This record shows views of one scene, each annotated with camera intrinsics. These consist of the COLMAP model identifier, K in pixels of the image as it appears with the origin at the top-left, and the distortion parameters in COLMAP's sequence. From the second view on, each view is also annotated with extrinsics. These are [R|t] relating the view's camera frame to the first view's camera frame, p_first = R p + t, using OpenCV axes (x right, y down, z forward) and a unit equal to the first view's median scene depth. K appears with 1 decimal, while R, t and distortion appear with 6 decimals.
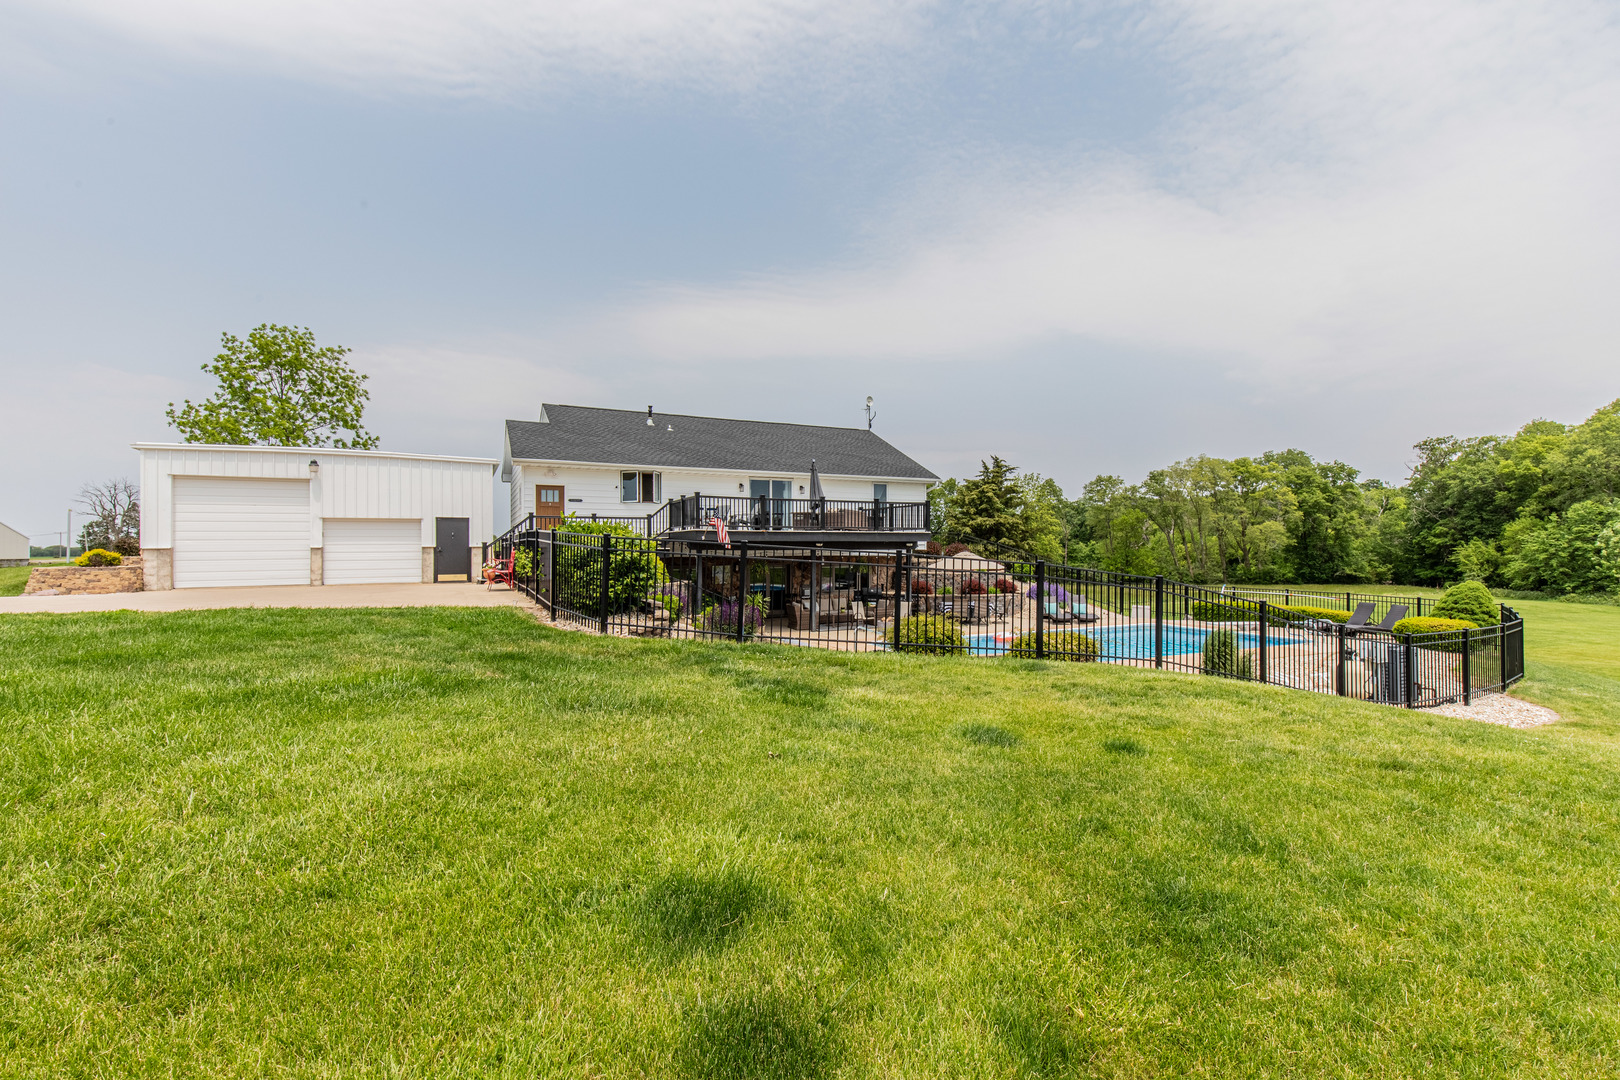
lens RADIAL K [[714.8, 0, 806.9], [0, 714.8, 549.0], [0, 0, 1]] dist [-0.000812, -0.000387]
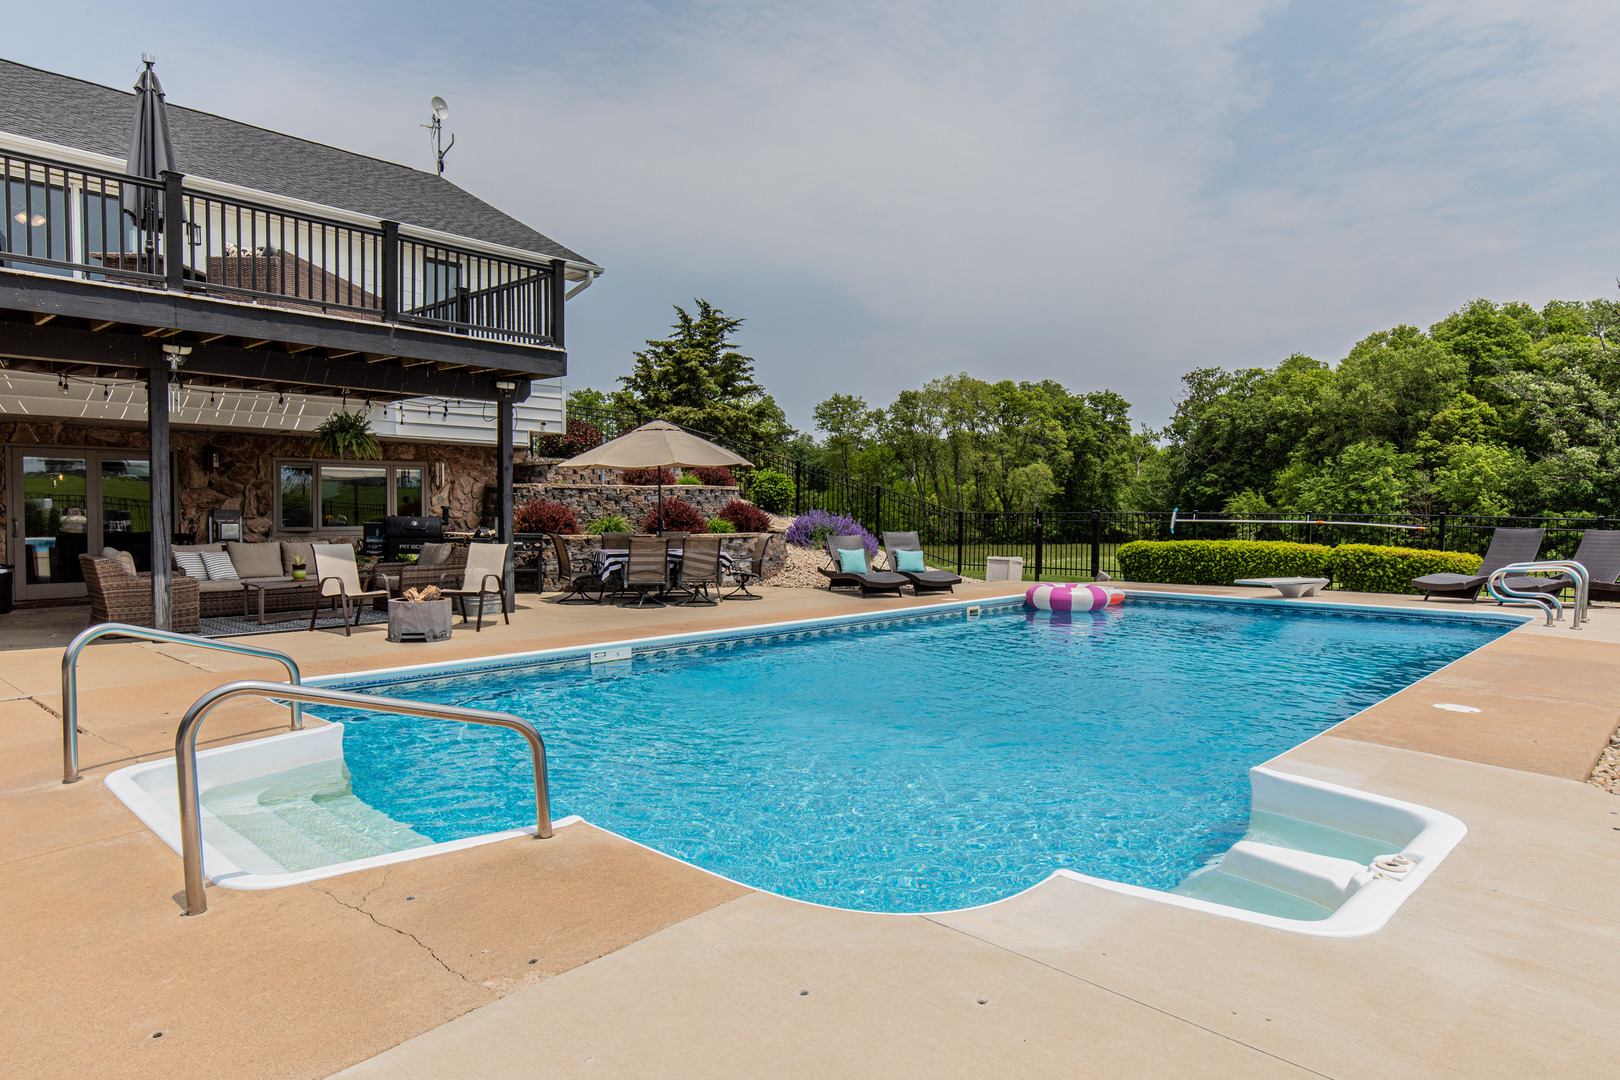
lens RADIAL K [[967.3, 0, 808.4], [0, 967.3, 535.8], [0, 0, 1]] dist [0.005016, 0.001663]
pose [[0.926735, -0.003119, 0.375704, 0.027556], [-0.007779, 0.999592, 0.027488, 0.014427], [-0.375636, -0.028397, 0.926332, 0.132882]]
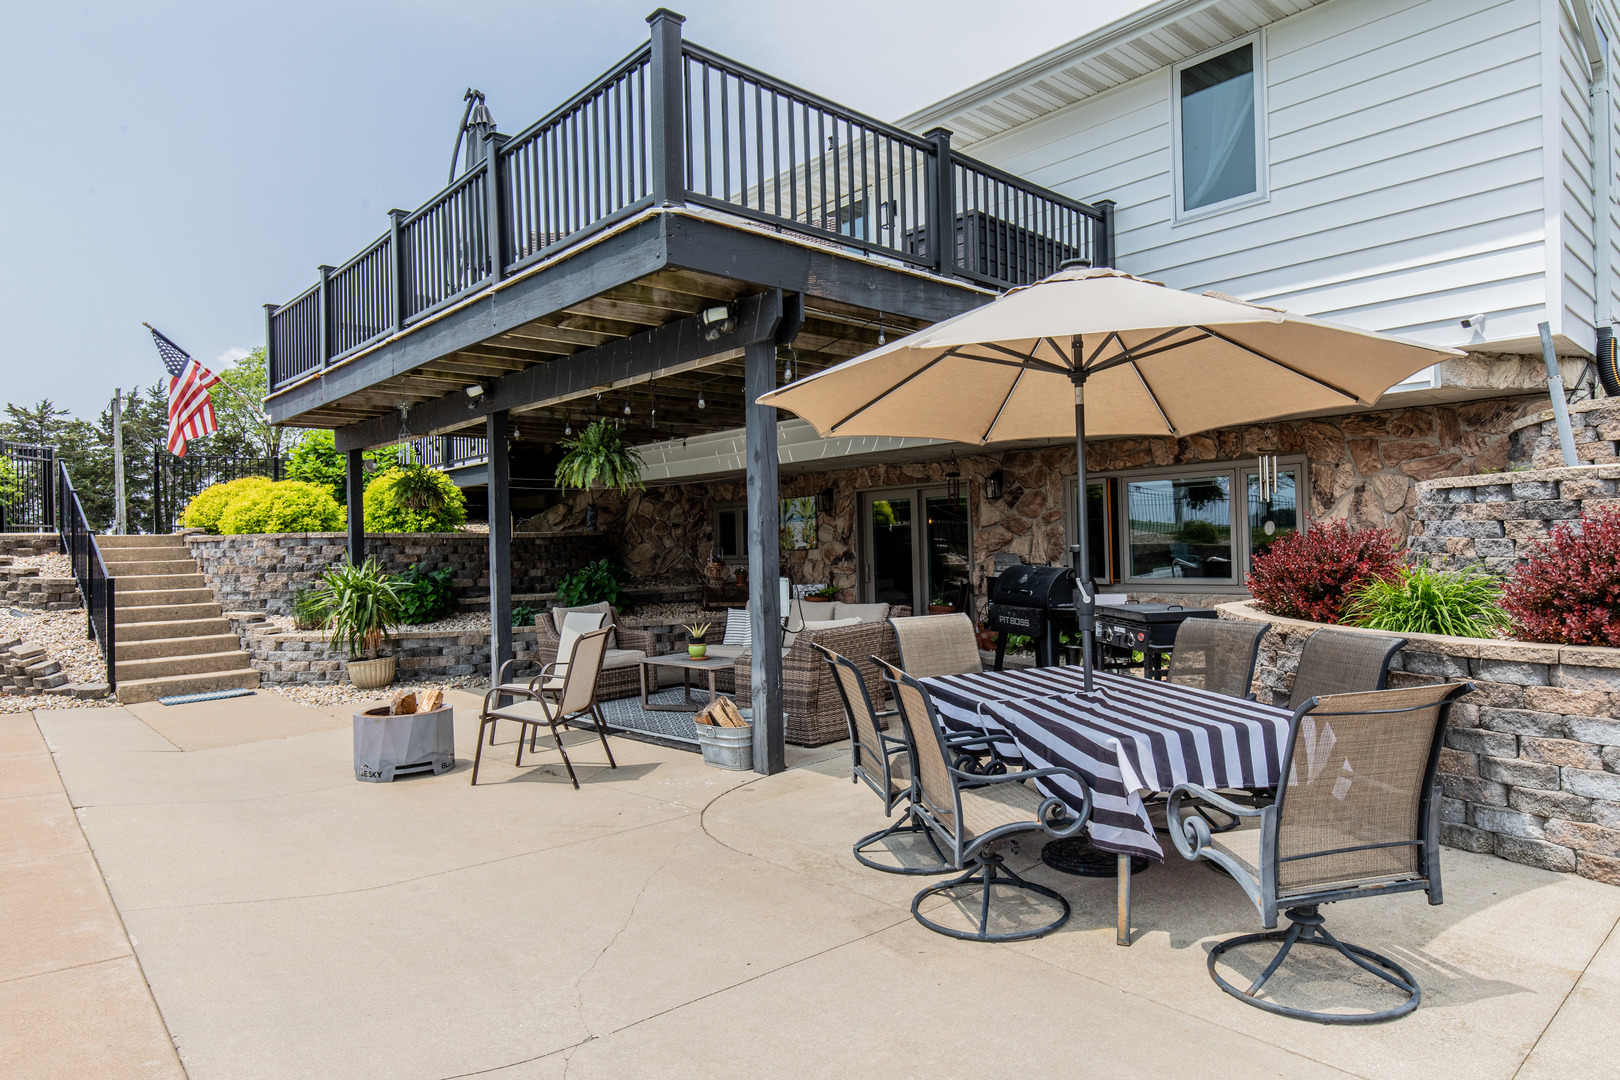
lens RADIAL K [[967.3, 0, 829.2], [0, 967.3, 553.7], [0, 0, 1]] dist [0.005016, 0.001663]
pose [[0.288277, 0.002073, -0.957545, 0.101434], [0.020210, 0.999762, 0.008249, 0.013975], [0.957334, -0.021730, 0.288166, 0.251874]]
